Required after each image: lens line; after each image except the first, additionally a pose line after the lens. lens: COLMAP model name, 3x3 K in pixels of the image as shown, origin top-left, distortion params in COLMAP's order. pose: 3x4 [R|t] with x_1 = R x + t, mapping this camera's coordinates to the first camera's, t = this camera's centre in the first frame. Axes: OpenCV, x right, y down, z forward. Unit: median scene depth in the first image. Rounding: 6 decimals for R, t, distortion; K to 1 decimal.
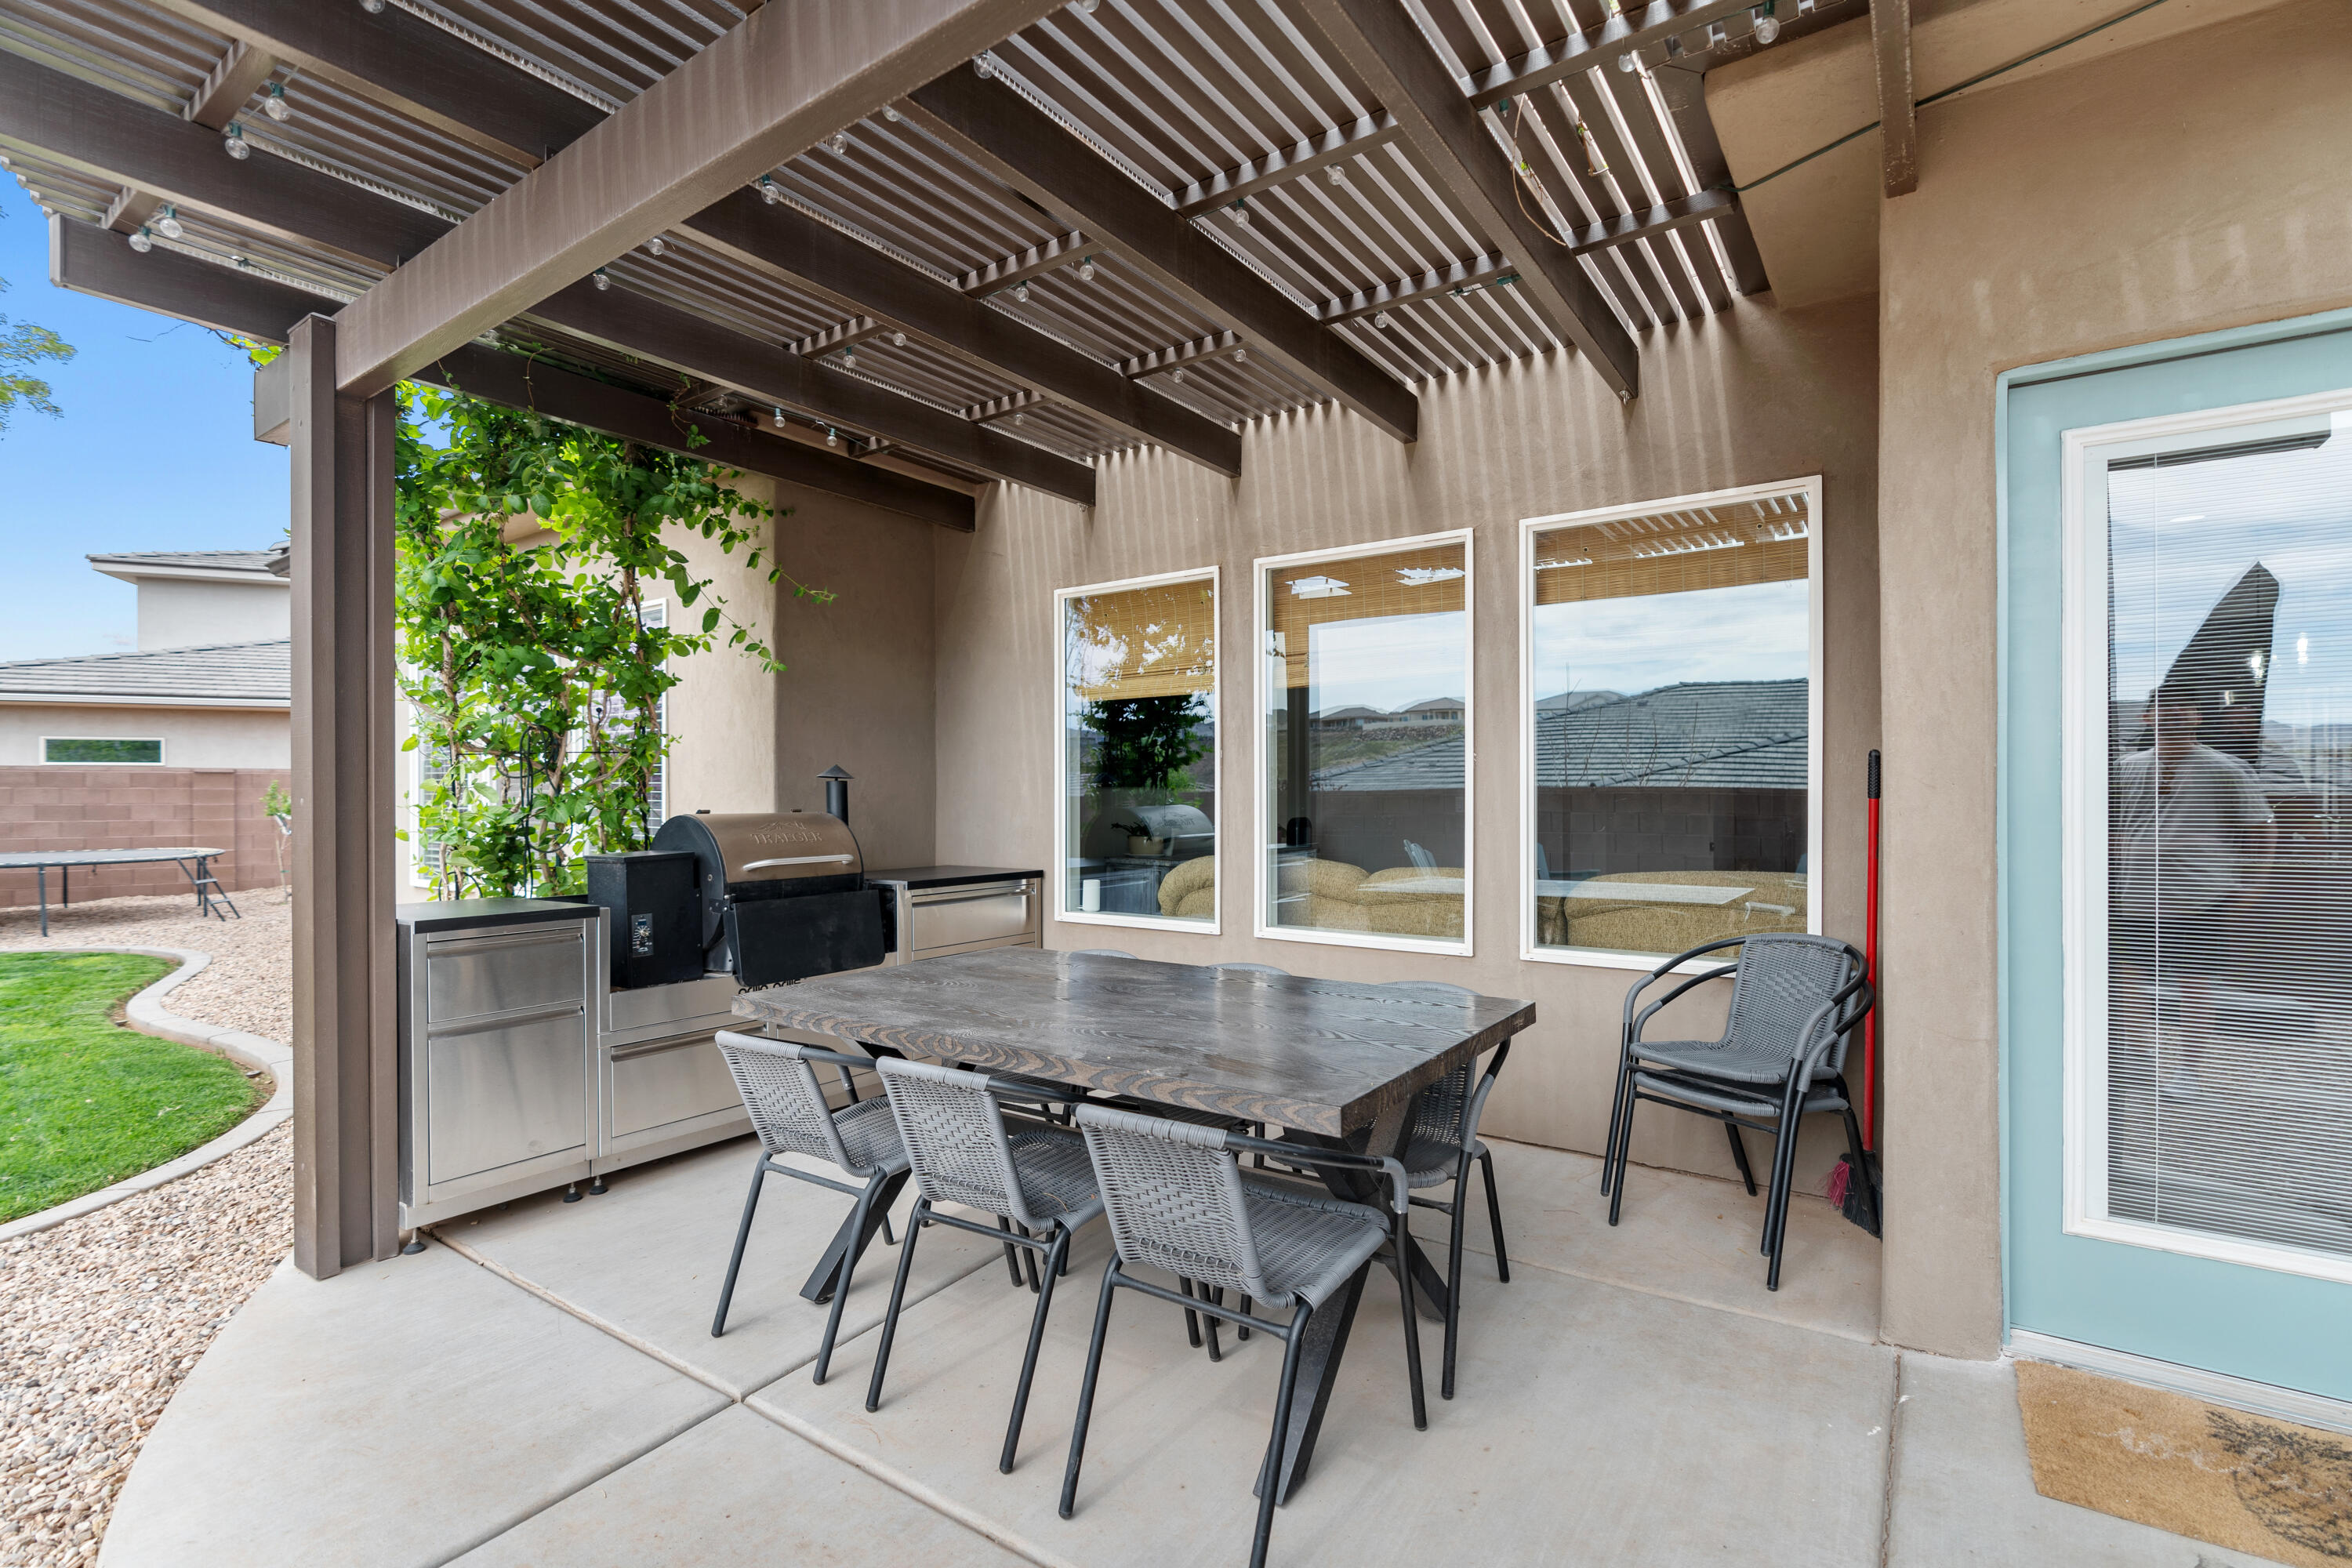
lens RADIAL K [[1080.6, 0, 1178.3], [0, 1080.6, 804.2], [0, 0, 1]] dist [-0.008643, 0.003776]
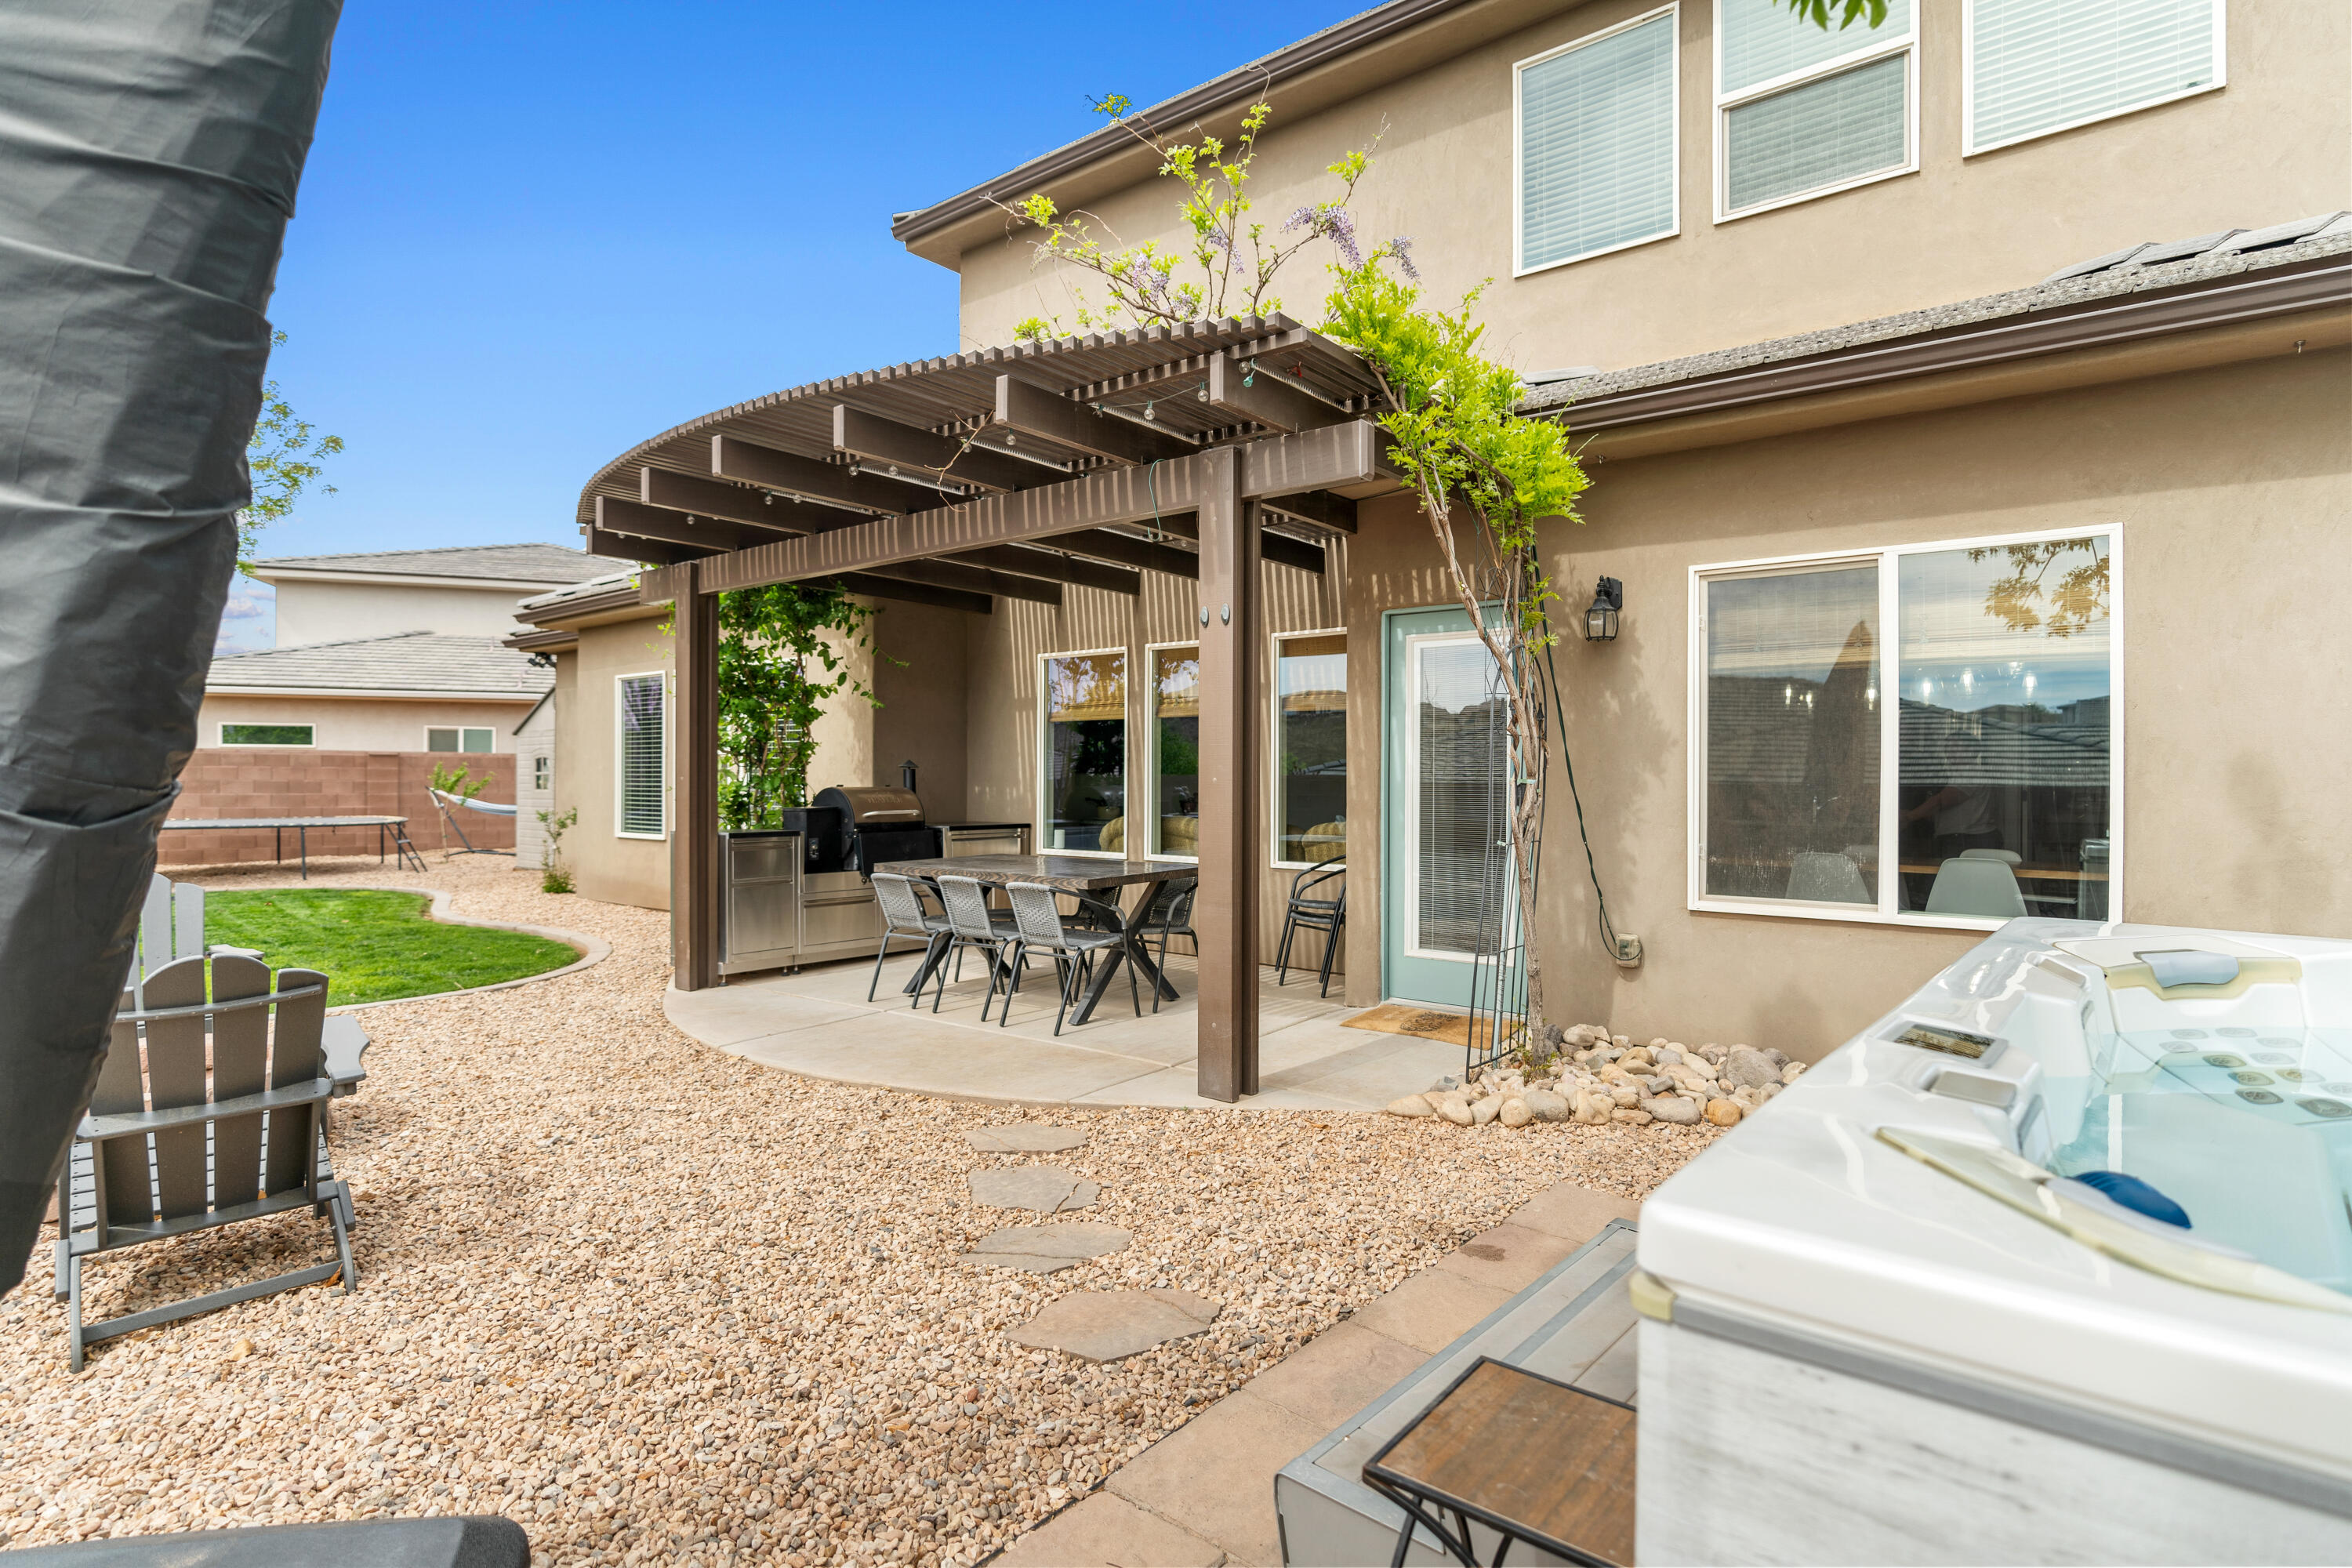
lens RADIAL K [[1201.7, 0, 1176.0], [0, 1201.7, 784.0], [0, 0, 1]] dist [-0.002183, 0.000113]
pose [[0.998235, 0.006923, -0.058987, 0.224044], [-0.007182, 0.999965, -0.004186, 0.007514], [0.058956, 0.004603, 0.998250, -0.897772]]
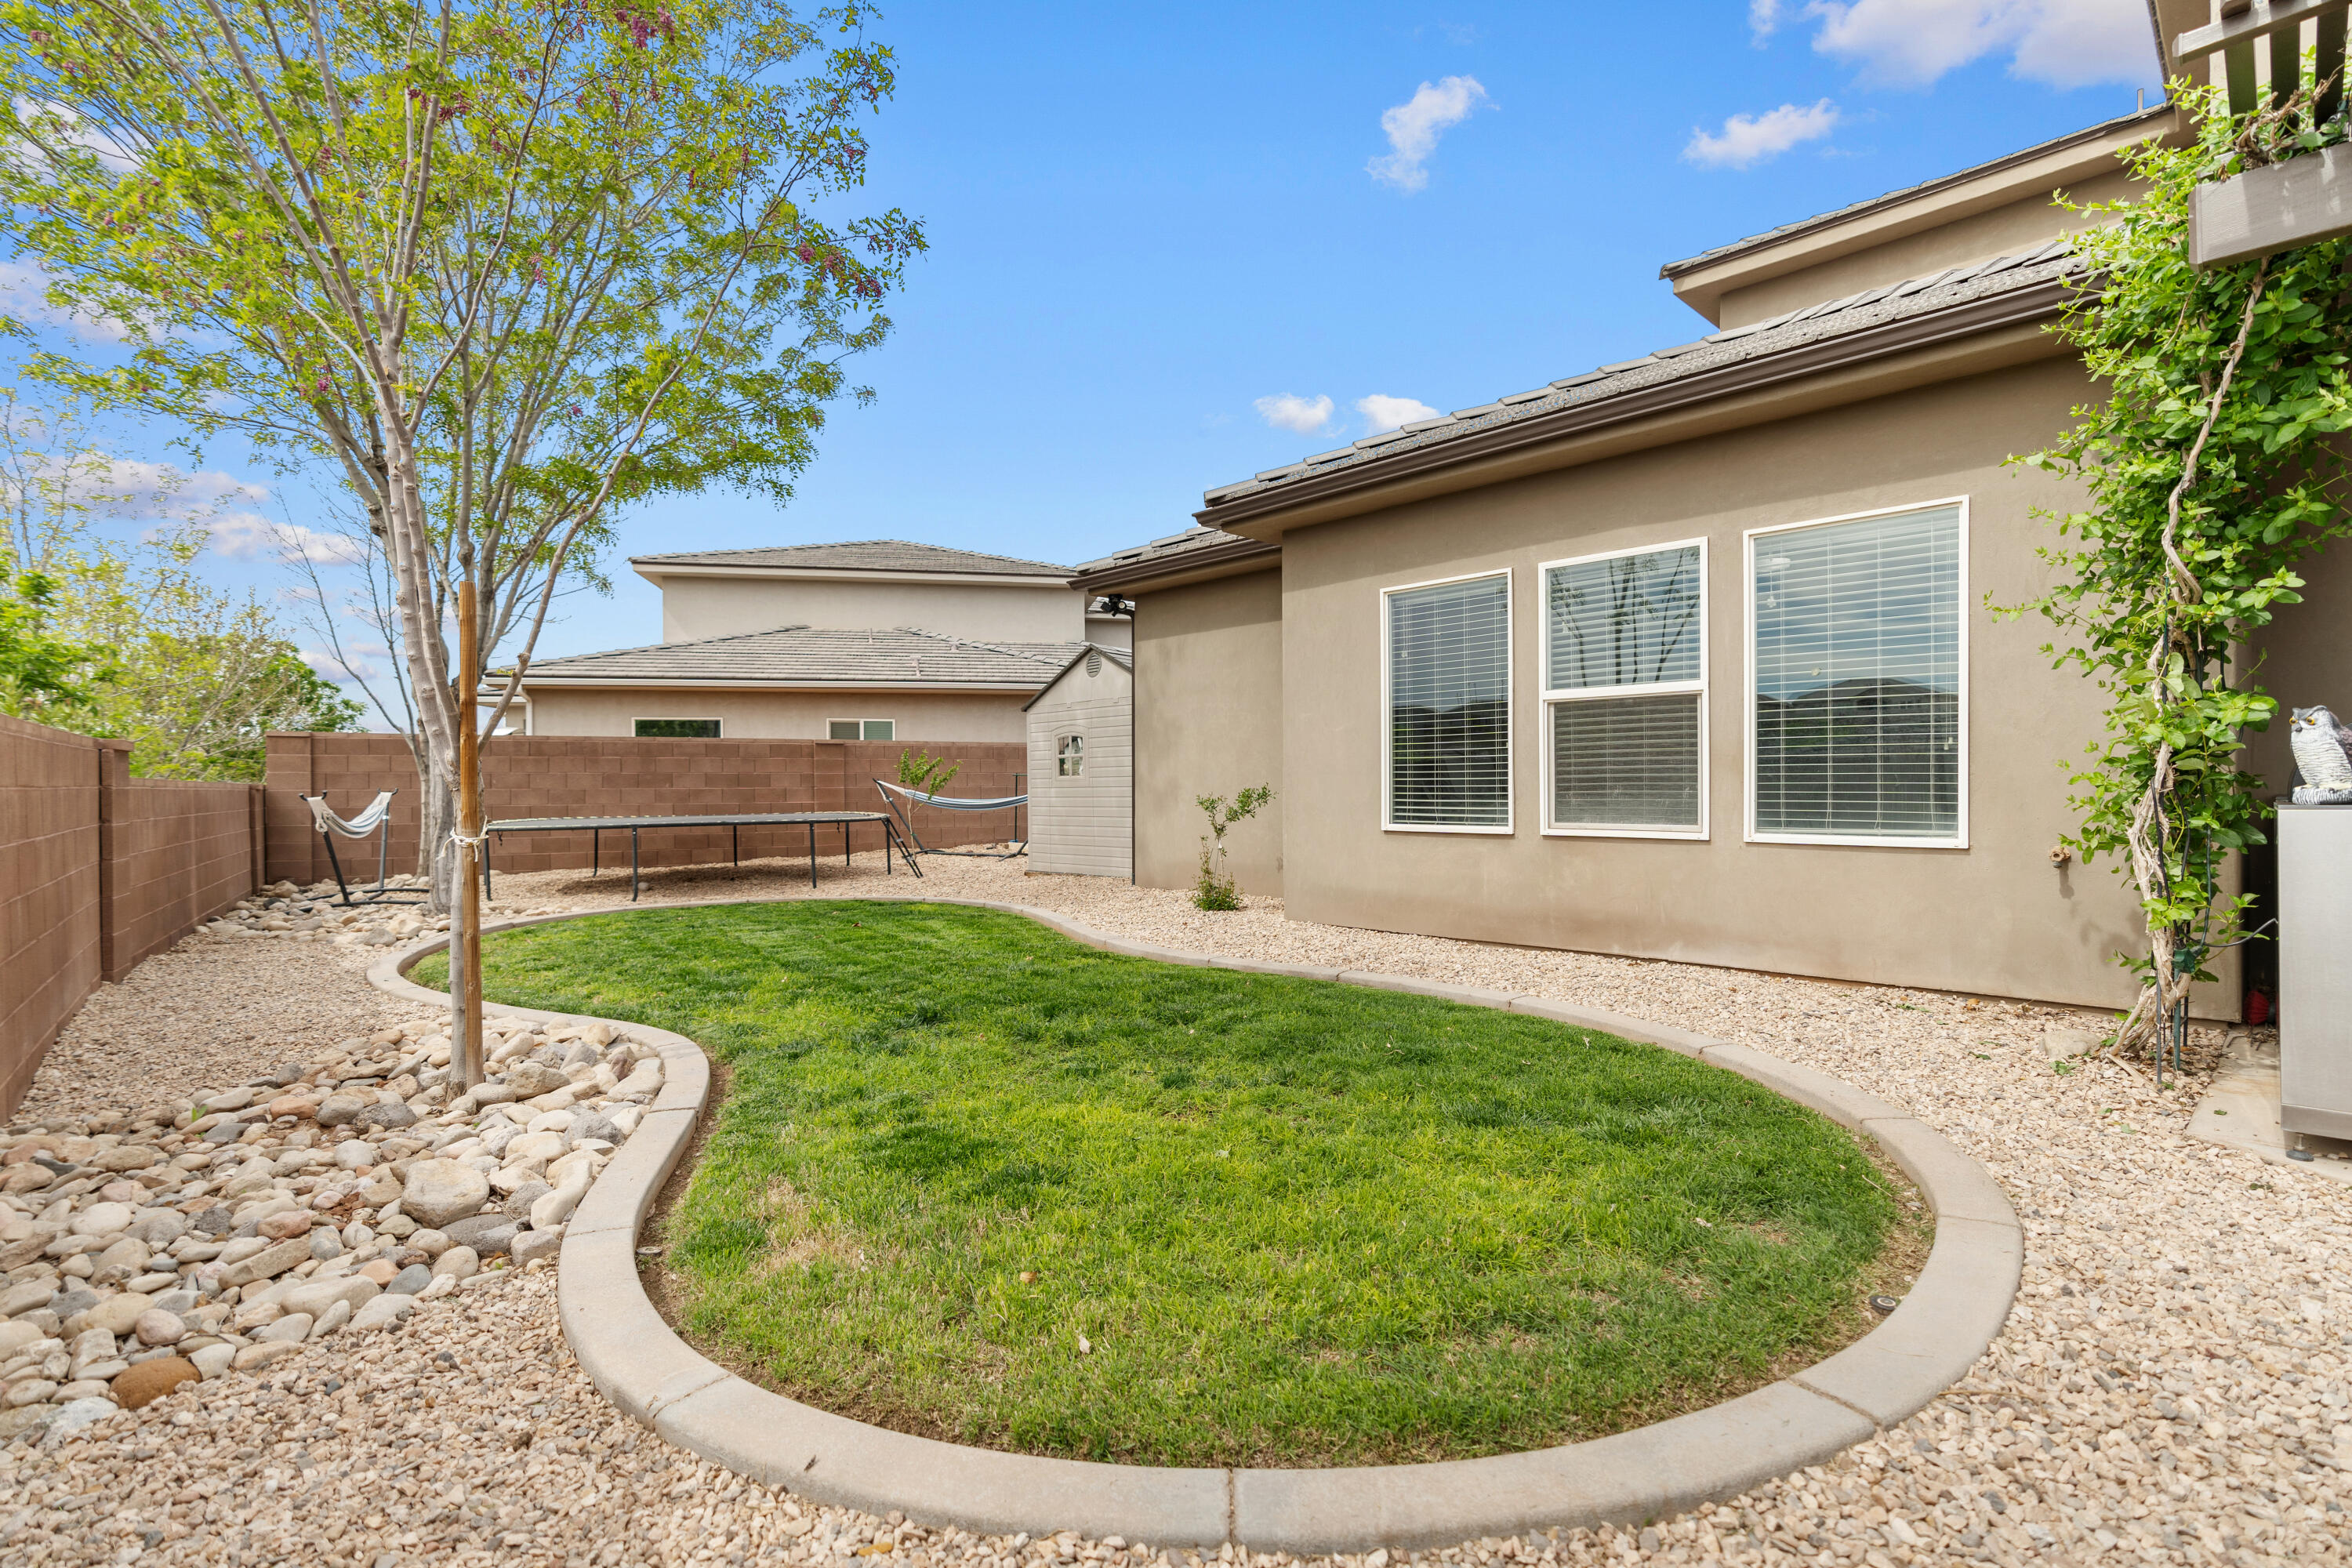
lens RADIAL K [[1080.6, 0, 1178.3], [0, 1080.6, 804.2], [0, 0, 1]] dist [-0.008643, 0.003776]
pose [[0.983099, -0.001070, -0.183074, -1.074196], [0.003309, 0.999923, 0.011924, 0.058884], [0.183047, -0.012328, 0.983027, -0.009793]]
